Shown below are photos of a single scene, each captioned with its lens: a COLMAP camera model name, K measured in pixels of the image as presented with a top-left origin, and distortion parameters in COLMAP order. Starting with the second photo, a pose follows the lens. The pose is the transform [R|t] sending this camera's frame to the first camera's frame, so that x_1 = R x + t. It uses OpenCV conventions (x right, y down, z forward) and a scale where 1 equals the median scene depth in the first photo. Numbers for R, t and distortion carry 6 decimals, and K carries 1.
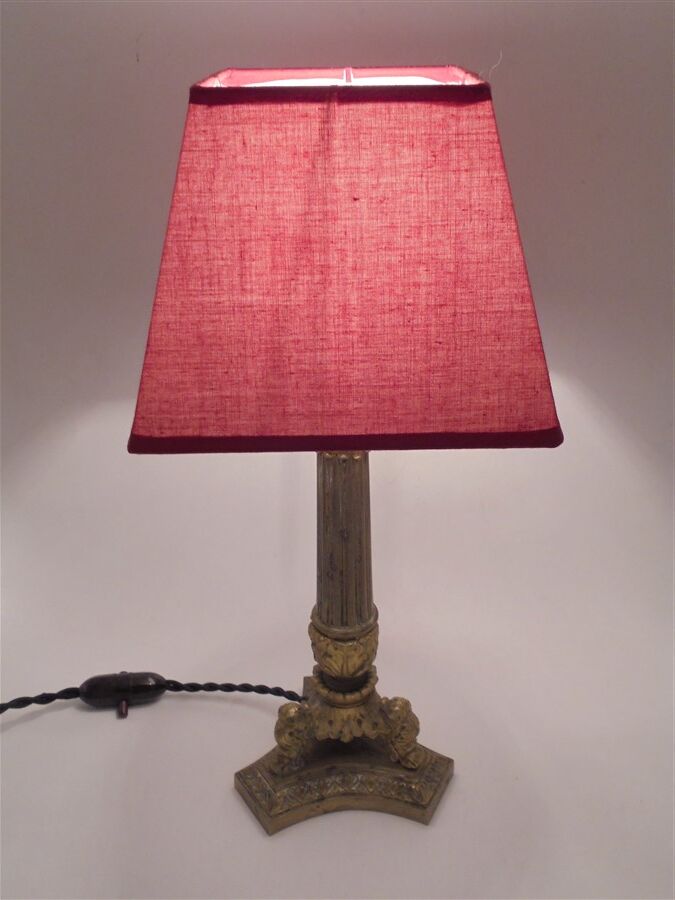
lens RADIAL K [[885.8, 0, 337.5], [0, 885.8, 450.0], [0, 0, 1]] dist [-0.066223, -0.000300]
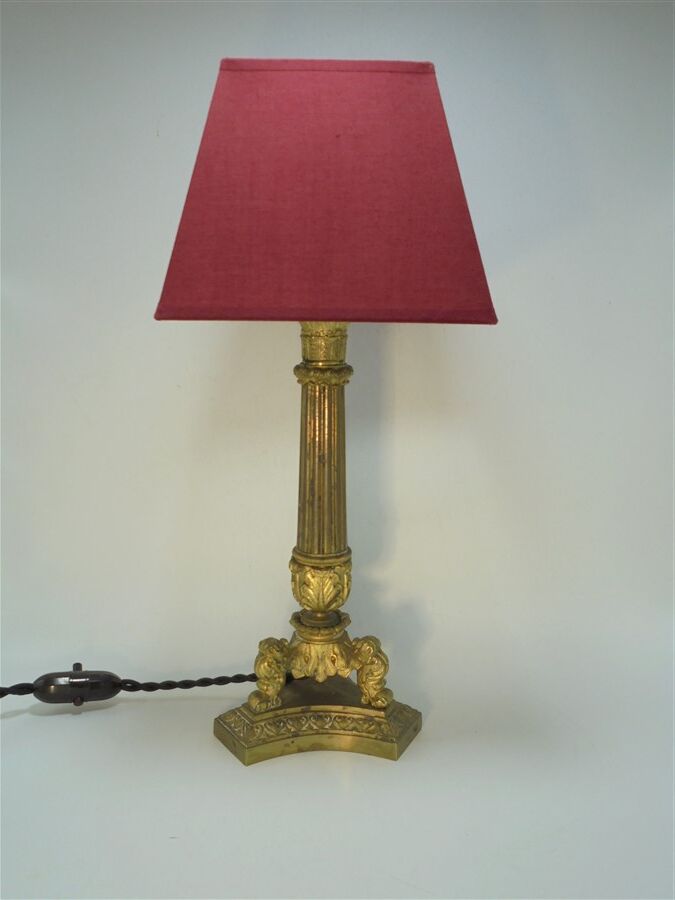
lens RADIAL K [[885.8, 0, 337.5], [0, 885.8, 450.0], [0, 0, 1]] dist [-0.066223, -0.000300]
pose [[0.999535, 0.021570, 0.021545, 0.001308], [-0.014823, 0.961382, -0.274818, 0.390785], [-0.026641, 0.274371, 0.961255, -0.125190]]
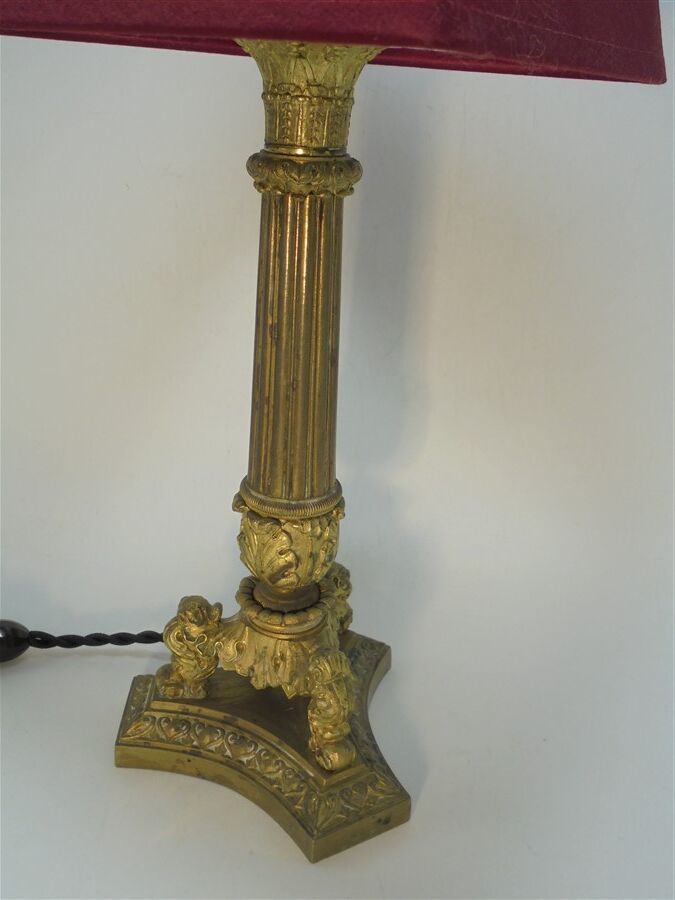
lens RADIAL K [[885.8, 0, 337.5], [0, 885.8, 450.0], [0, 0, 1]] dist [-0.066223, -0.000300]
pose [[0.843139, 0.268028, -0.466131, 0.355551], [-0.306057, 0.951993, -0.006195, 0.160186], [0.442093, 0.147886, 0.884694, 0.451354]]
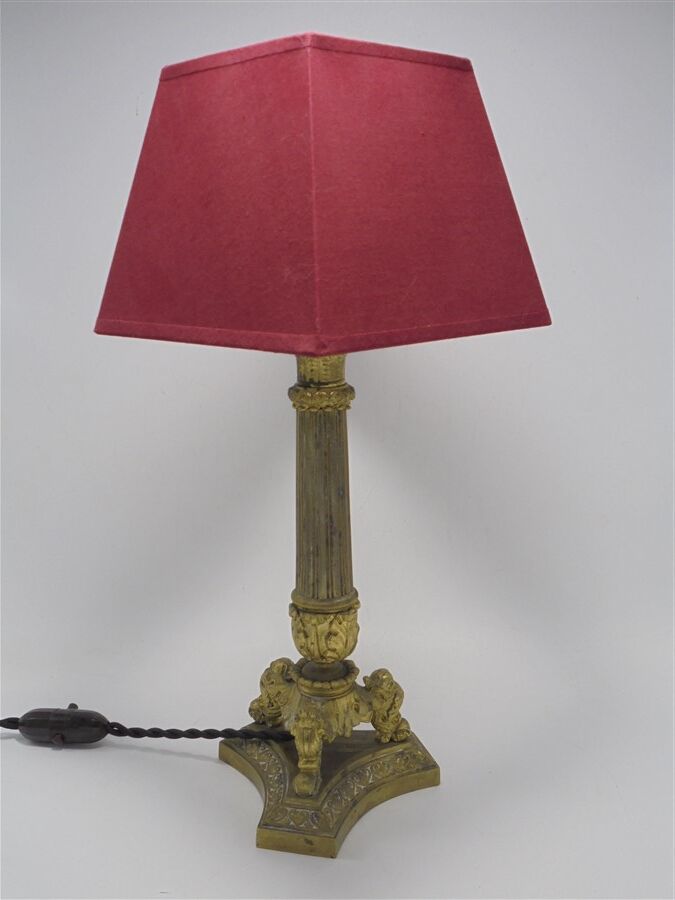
lens RADIAL K [[1001.3, 0, 337.5], [0, 1001.3, 450.0], [0, 0, 1]] dist [-0.019062, -0.029307]
pose [[0.714383, -0.150978, 0.683274, -0.766351], [0.325560, 0.936042, -0.133553, 0.198642], [-0.619410, 0.317855, 0.717844, 0.137272]]
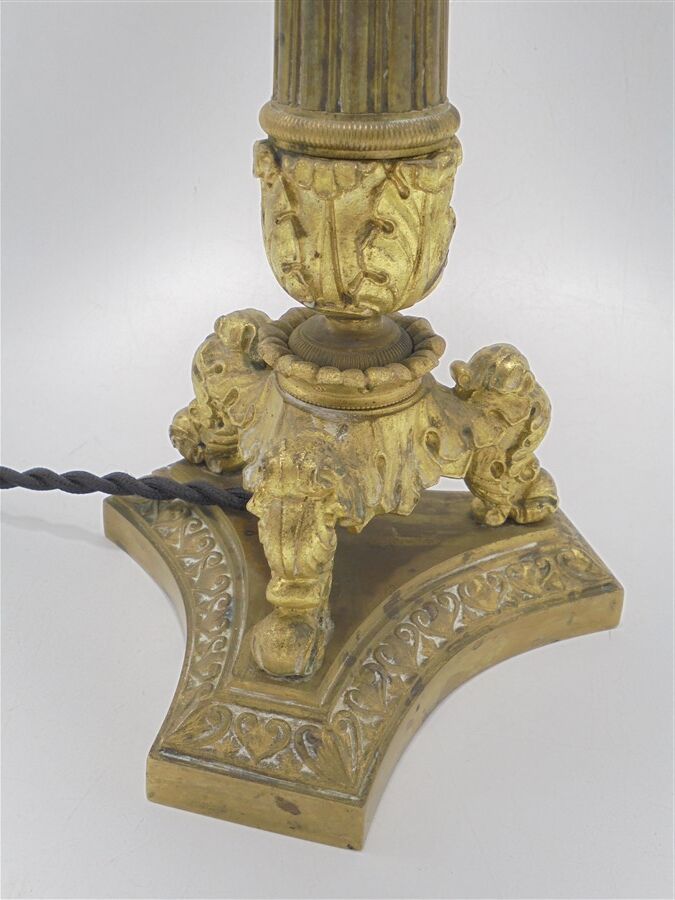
lens RADIAL K [[1001.3, 0, 337.5], [0, 1001.3, 450.0], [0, 0, 1]] dist [-0.019062, -0.029307]
pose [[0.744284, -0.307710, 0.592753, -0.275560], [0.288667, 0.948568, 0.129959, 0.268202], [-0.602256, 0.074382, 0.794830, 0.752455]]
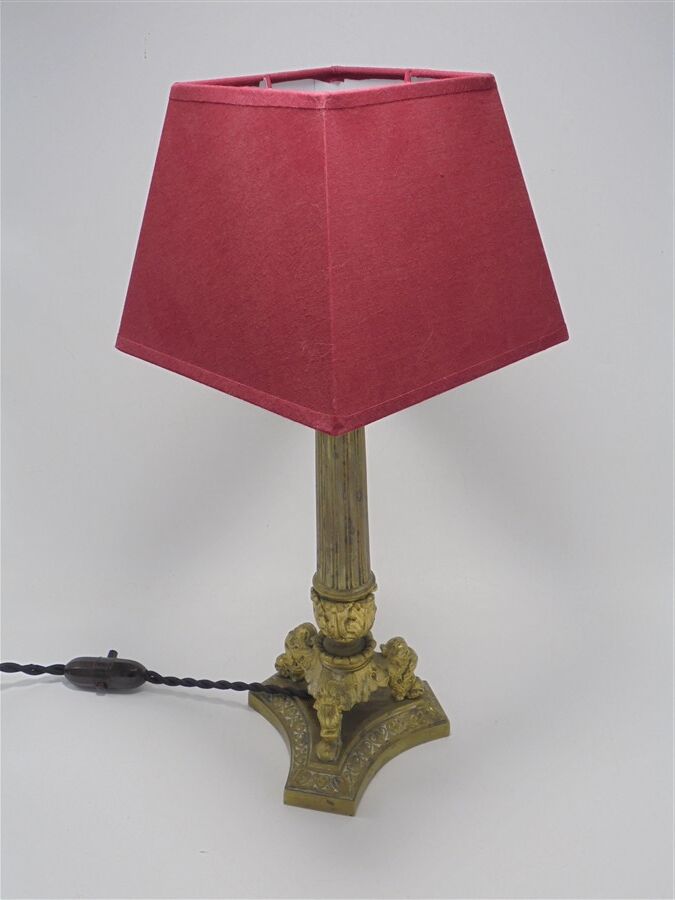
lens RADIAL K [[1001.3, 0, 337.5], [0, 1001.3, 450.0], [0, 0, 1]] dist [-0.019062, -0.029307]
pose [[0.728978, -0.297174, 0.616668, -0.727989], [0.327417, 0.942491, 0.067141, -0.046408], [-0.601157, 0.152963, 0.784355, 0.042642]]
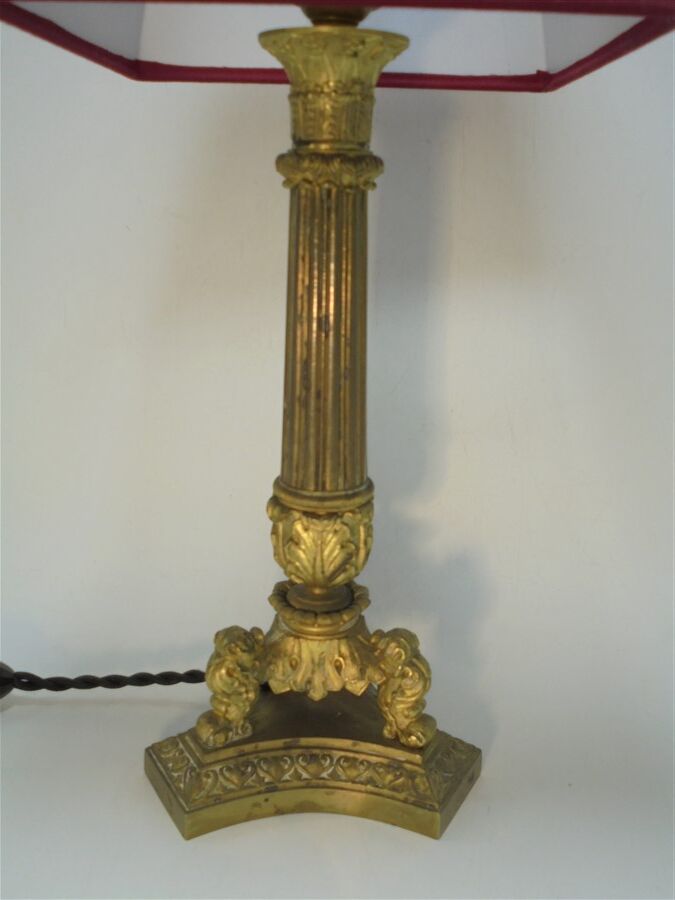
lens RADIAL K [[885.8, 0, 337.5], [0, 885.8, 450.0], [0, 0, 1]] dist [-0.066223, -0.000300]
pose [[0.998559, 0.046623, -0.026557, 0.037129], [-0.050585, 0.983052, -0.176211, 0.290777], [0.017892, 0.177300, 0.983994, 0.360832]]
